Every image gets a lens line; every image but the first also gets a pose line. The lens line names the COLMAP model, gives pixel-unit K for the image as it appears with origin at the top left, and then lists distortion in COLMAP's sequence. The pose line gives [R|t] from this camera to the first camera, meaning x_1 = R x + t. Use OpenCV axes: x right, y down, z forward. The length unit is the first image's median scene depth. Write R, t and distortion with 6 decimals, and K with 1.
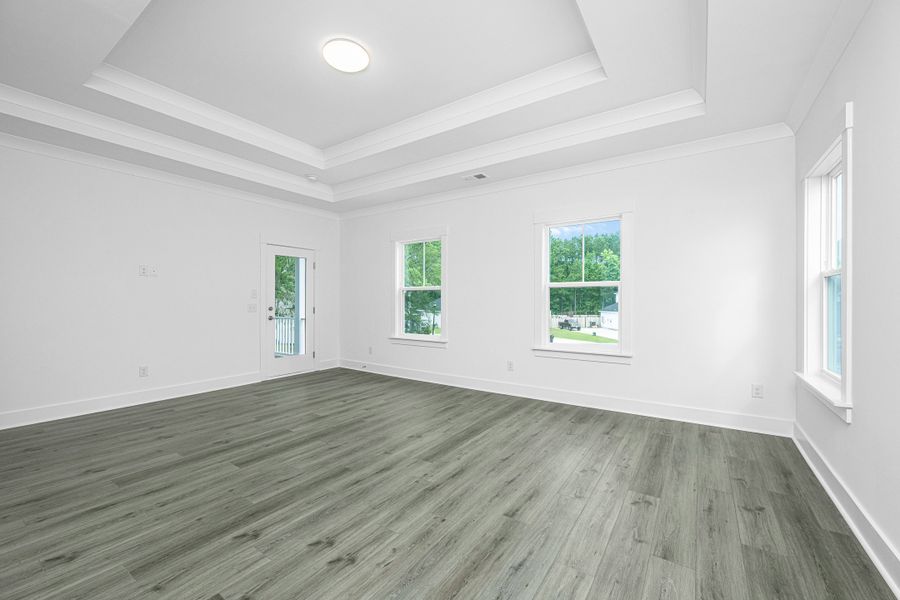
lens RADIAL K [[369.2, 0, 451.0], [0, 369.2, 300.1], [0, 0, 1]] dist [0.001428, 0.000514]
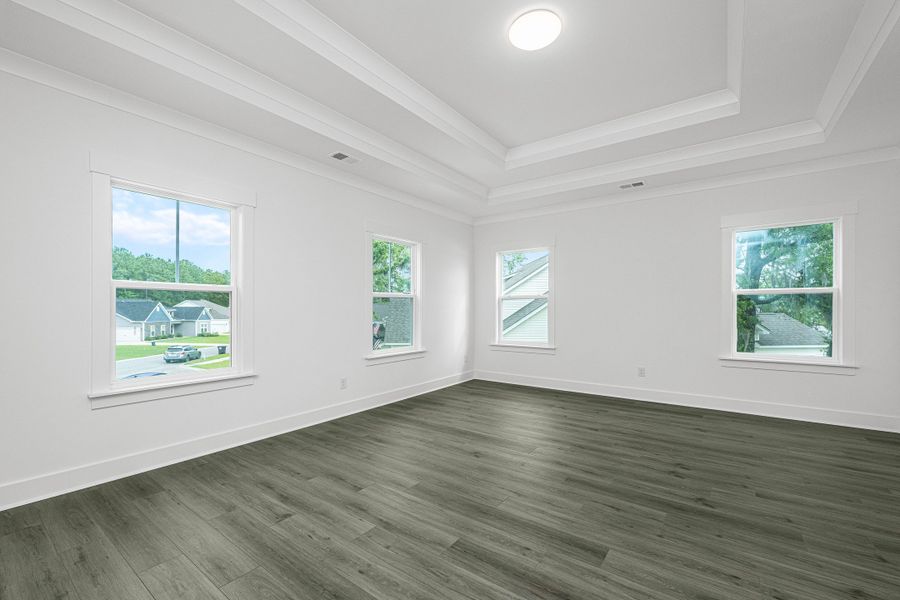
lens RADIAL K [[369.2, 0, 452.7], [0, 369.2, 307.7], [0, 0, 1]] dist [0.001428, 0.000514]
pose [[0.033987, 0.004766, 0.999411, -1.102057], [-0.002546, 0.999986, -0.004682, 0.004255], [-0.999419, -0.002385, 0.033999, 1.097951]]
